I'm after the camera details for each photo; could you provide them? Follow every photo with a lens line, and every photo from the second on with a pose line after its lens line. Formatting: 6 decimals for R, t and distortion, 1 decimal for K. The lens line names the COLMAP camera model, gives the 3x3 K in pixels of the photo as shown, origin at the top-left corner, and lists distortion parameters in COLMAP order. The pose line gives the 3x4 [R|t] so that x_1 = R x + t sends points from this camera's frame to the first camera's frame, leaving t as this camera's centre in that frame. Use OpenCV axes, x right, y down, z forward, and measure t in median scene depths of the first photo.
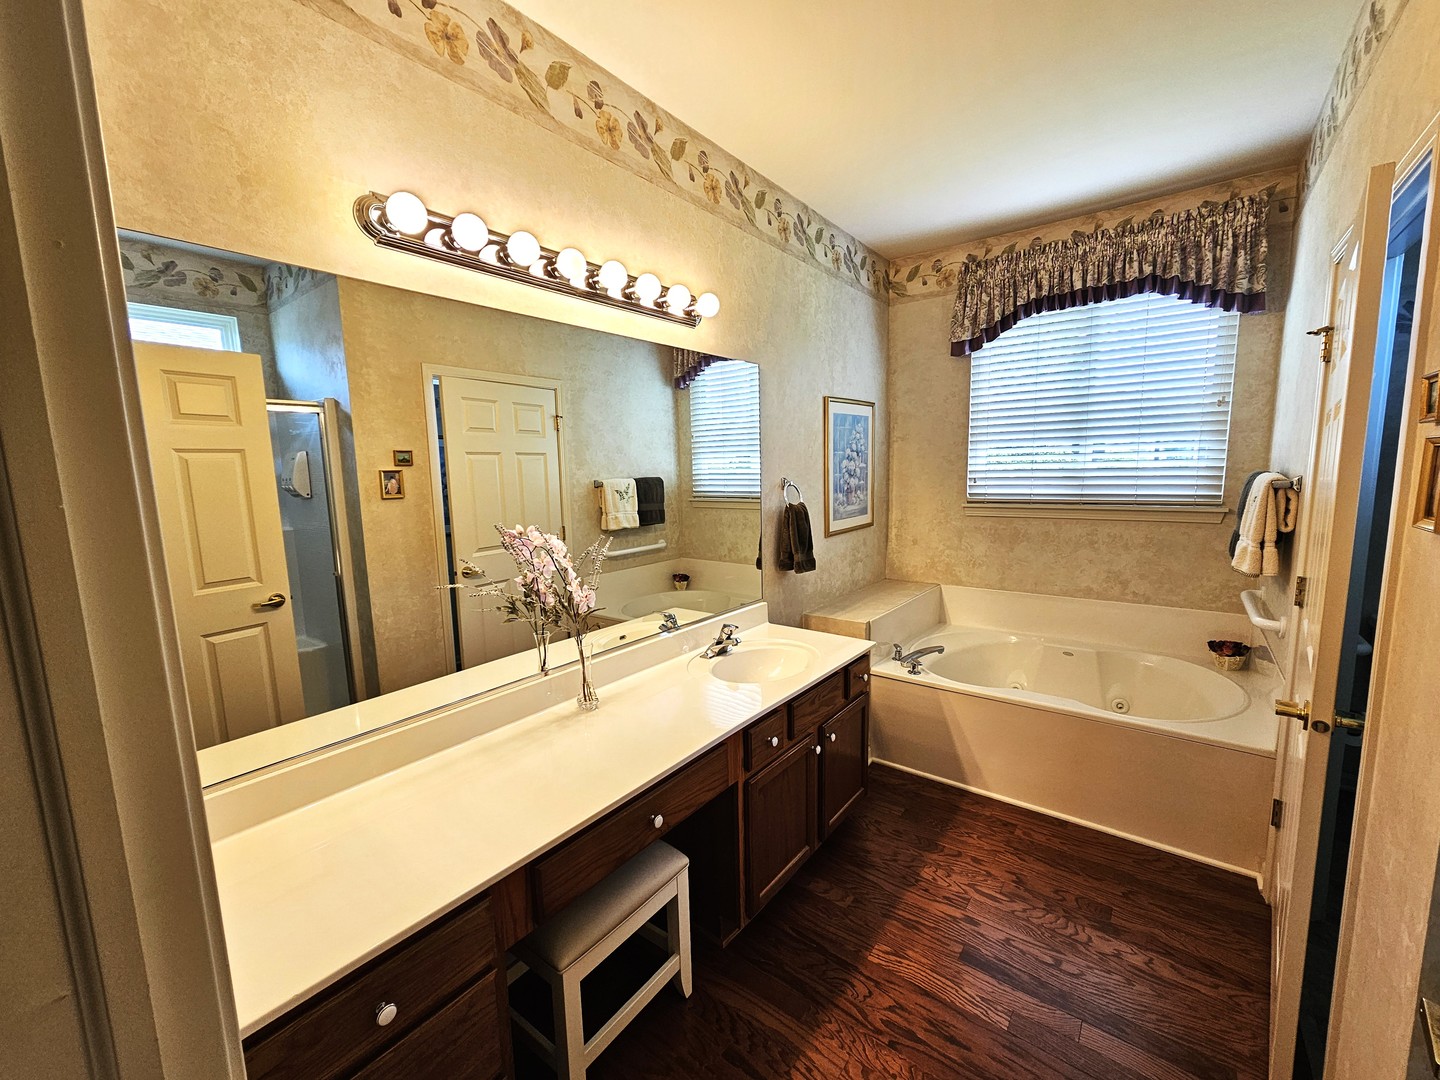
lens RADIAL K [[585.7, 0, 724.6], [0, 585.7, 542.4], [0, 0, 1]] dist [-0.001290, -0.000833]
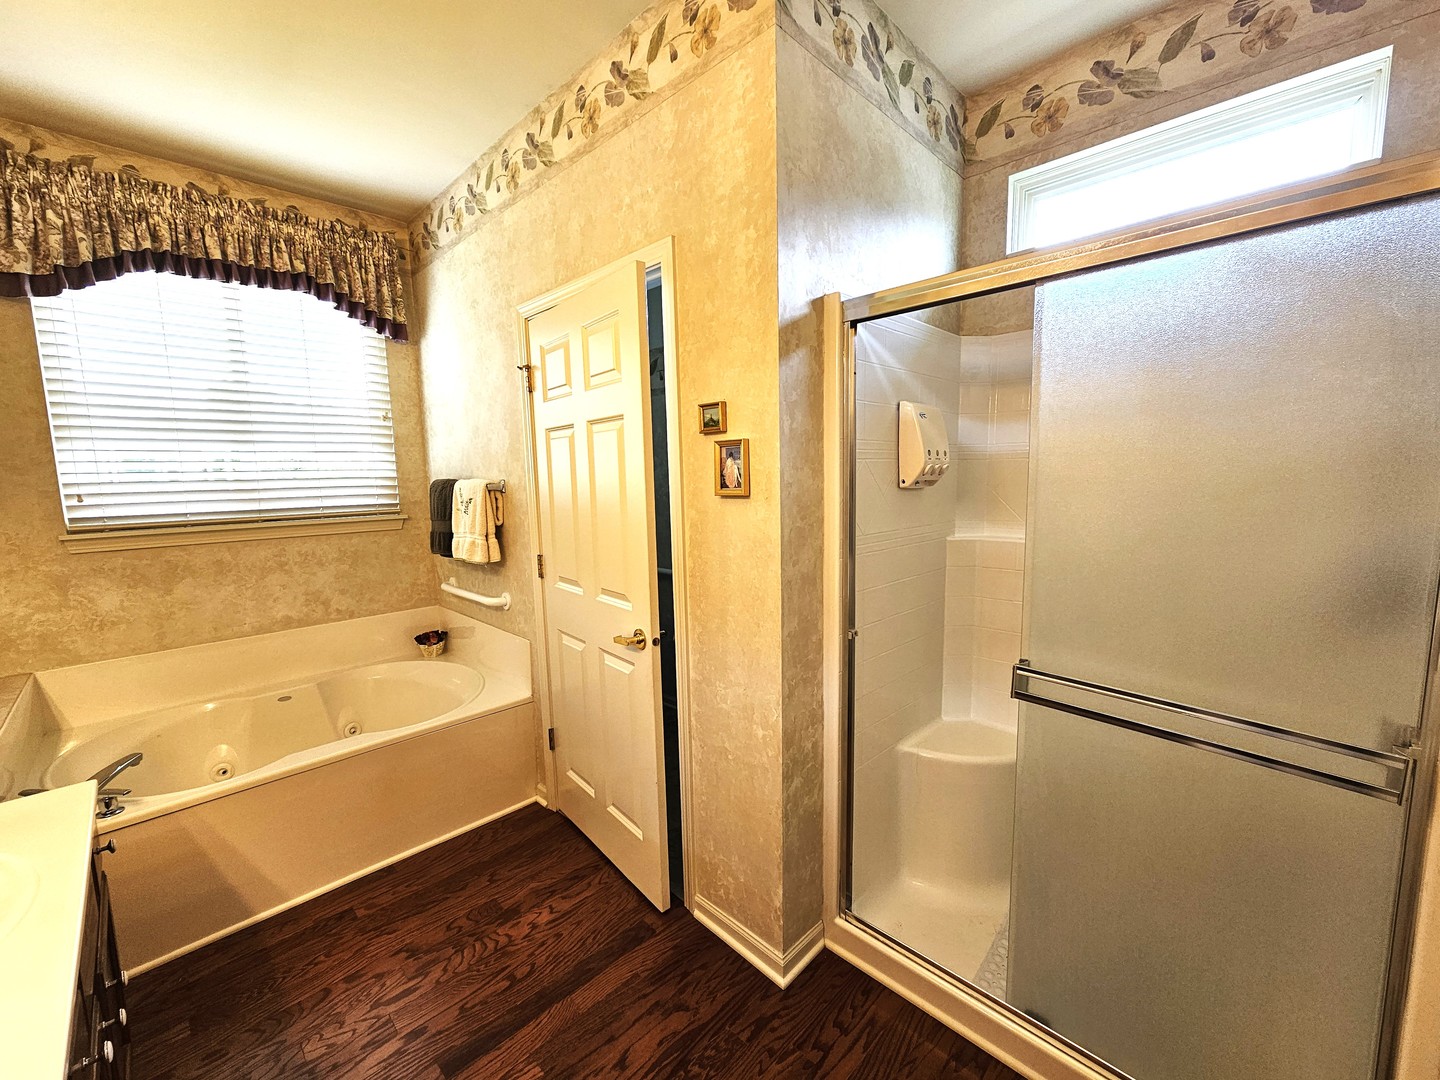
lens RADIAL K [[585.7, 0, 726.0], [0, 585.7, 544.3], [0, 0, 1]] dist [-0.001290, -0.000833]
pose [[0.123258, -0.099920, 0.987331, -0.164362], [0.142157, 0.986435, 0.082083, -0.008389], [-0.982140, 0.130239, 0.135791, 0.267366]]
